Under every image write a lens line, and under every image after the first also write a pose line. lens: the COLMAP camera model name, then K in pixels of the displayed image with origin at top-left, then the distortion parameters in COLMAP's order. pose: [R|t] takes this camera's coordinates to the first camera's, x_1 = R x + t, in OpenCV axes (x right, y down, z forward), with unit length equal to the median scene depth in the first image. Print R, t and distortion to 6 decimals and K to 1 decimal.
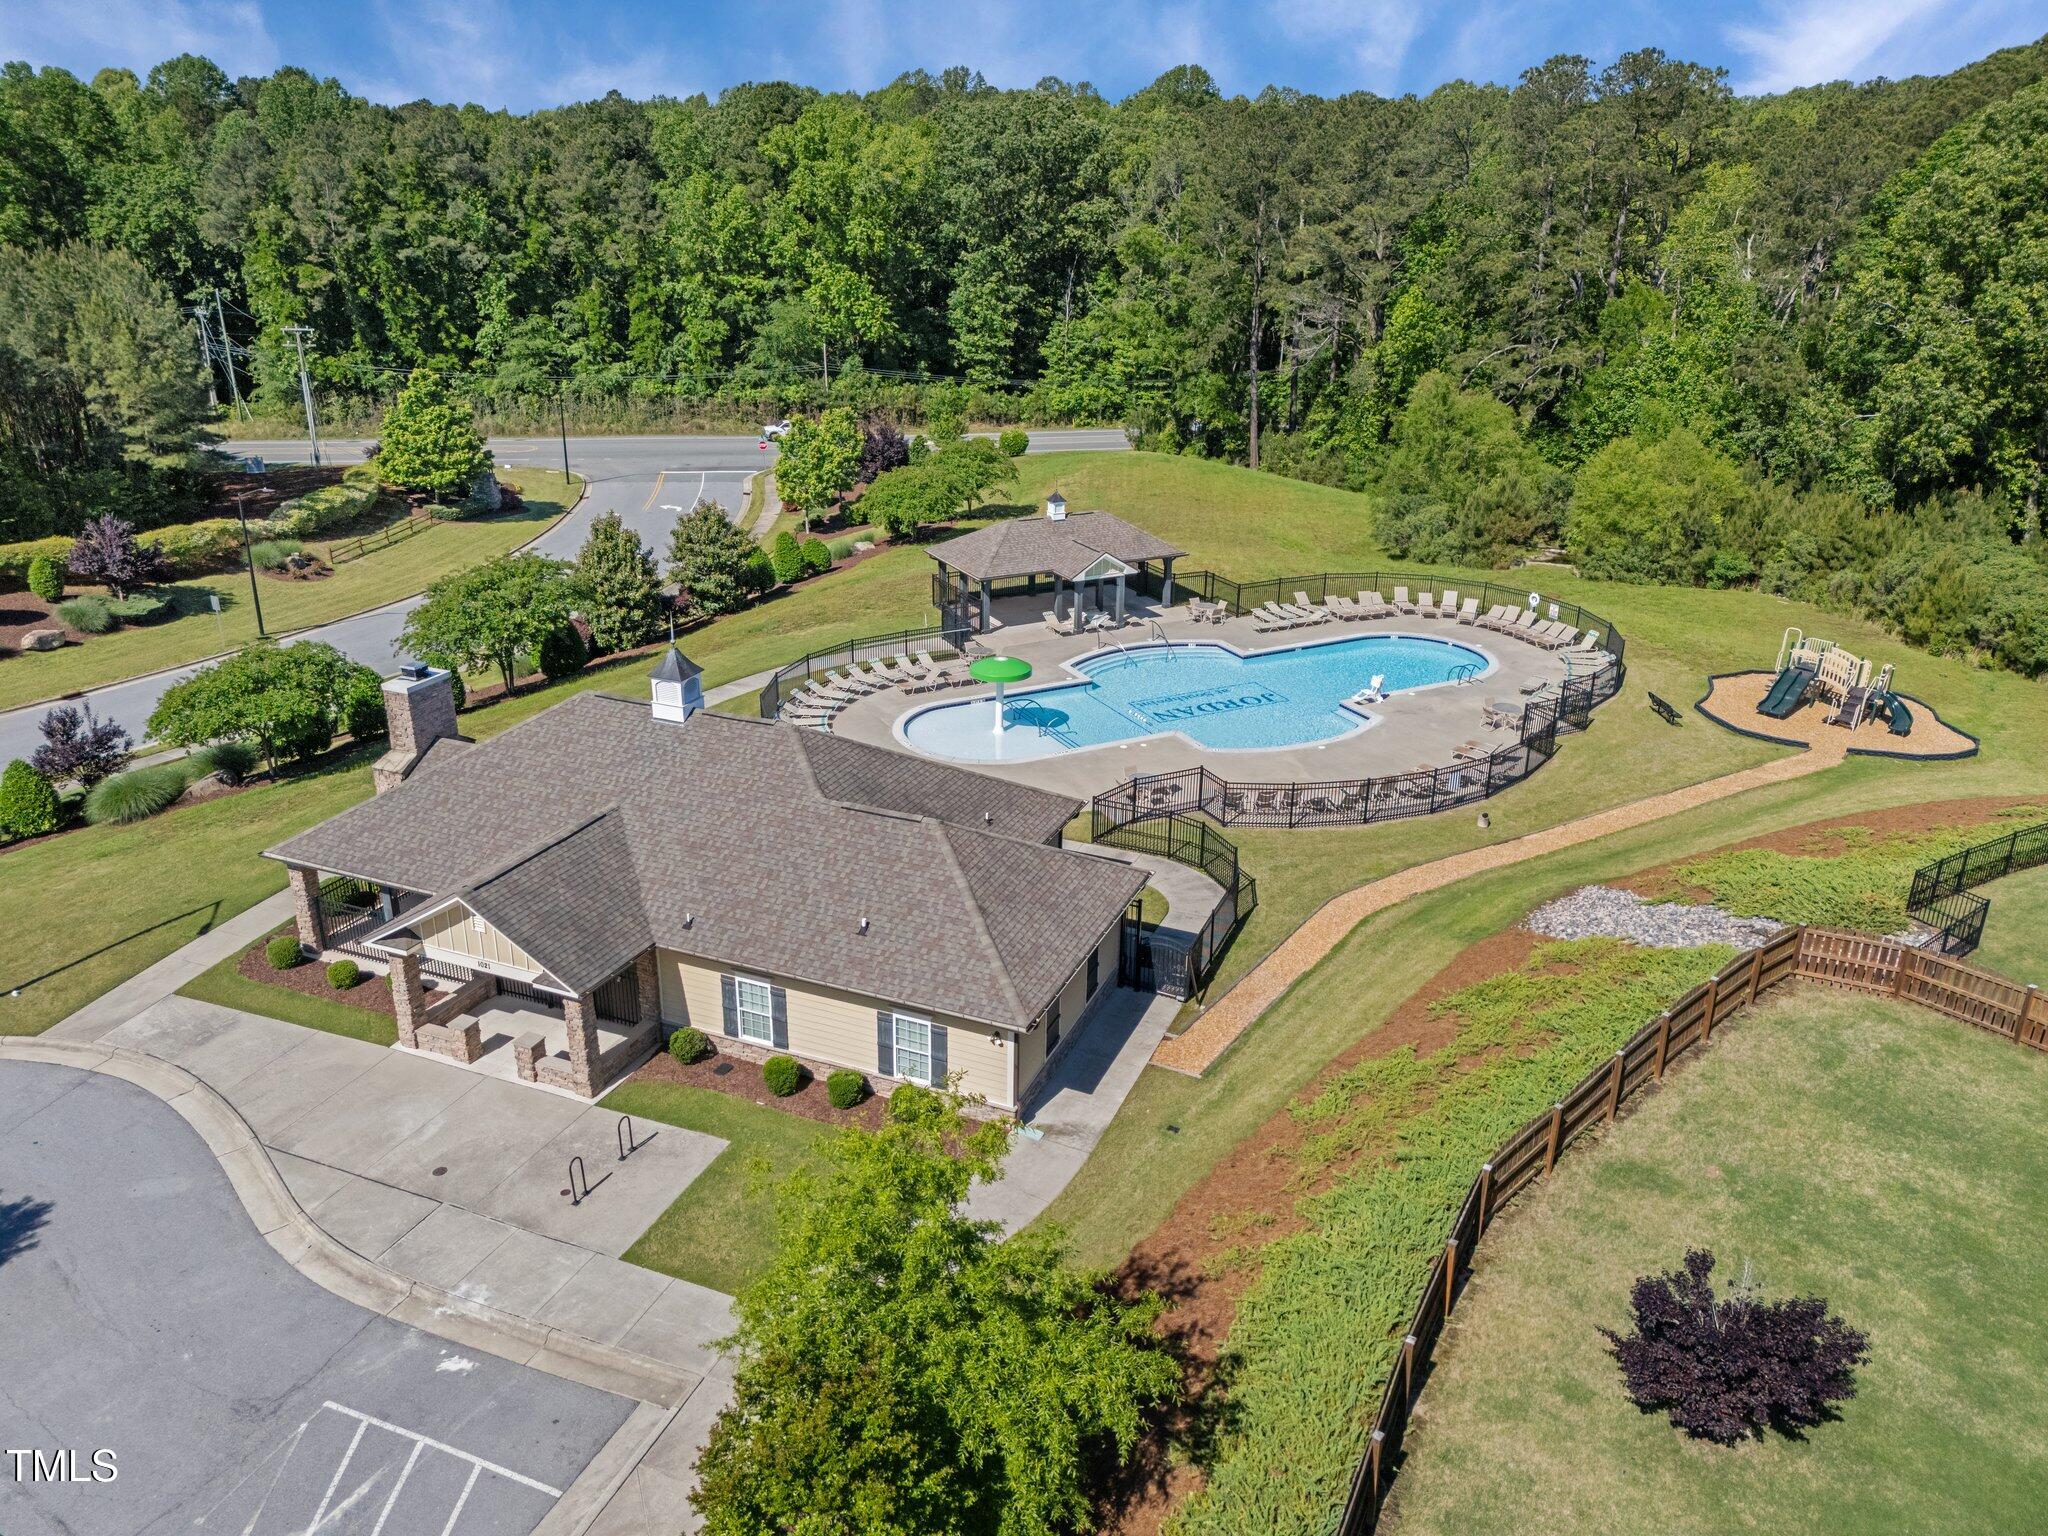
lens RADIAL K [[1517.3, 0, 1020.0], [0, 1517.3, 748.3], [0, 0, 1]] dist [0.072691, -0.067436]
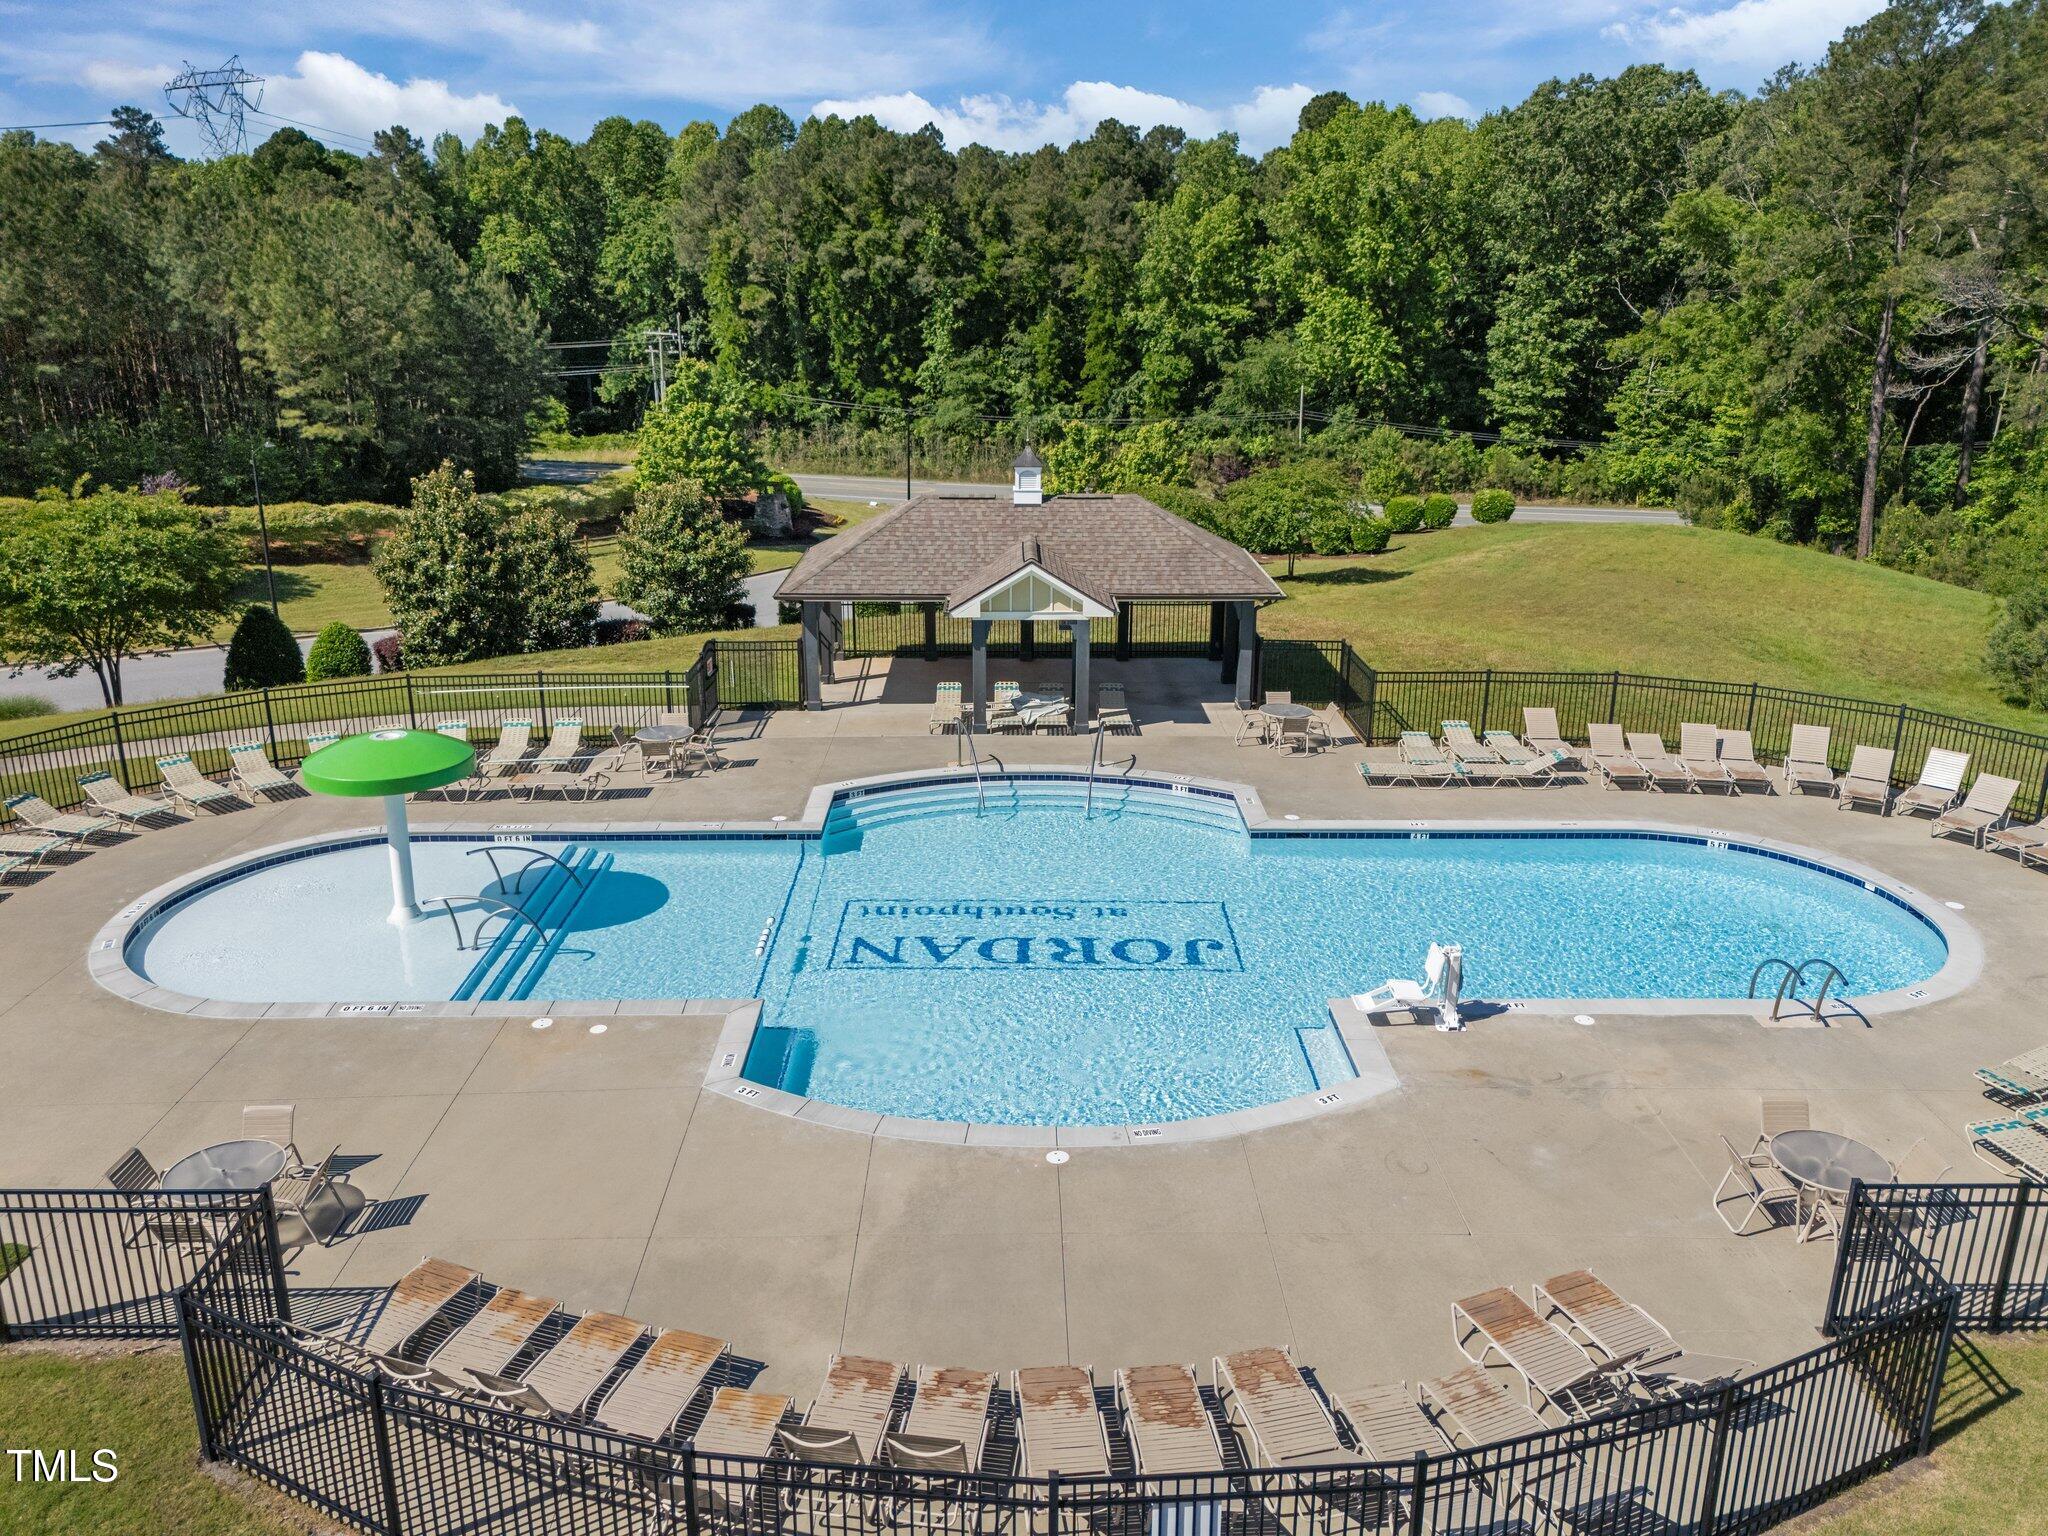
lens RADIAL K [[1517.3, 0, 1020.0], [0, 1517.3, 748.3], [0, 0, 1]] dist [0.072691, -0.067436]
pose [[0.896688, 0.123773, -0.425008, 0.104033], [-0.155879, 0.986905, -0.041465, -0.022324], [0.414310, 0.103431, 0.904240, 0.241989]]
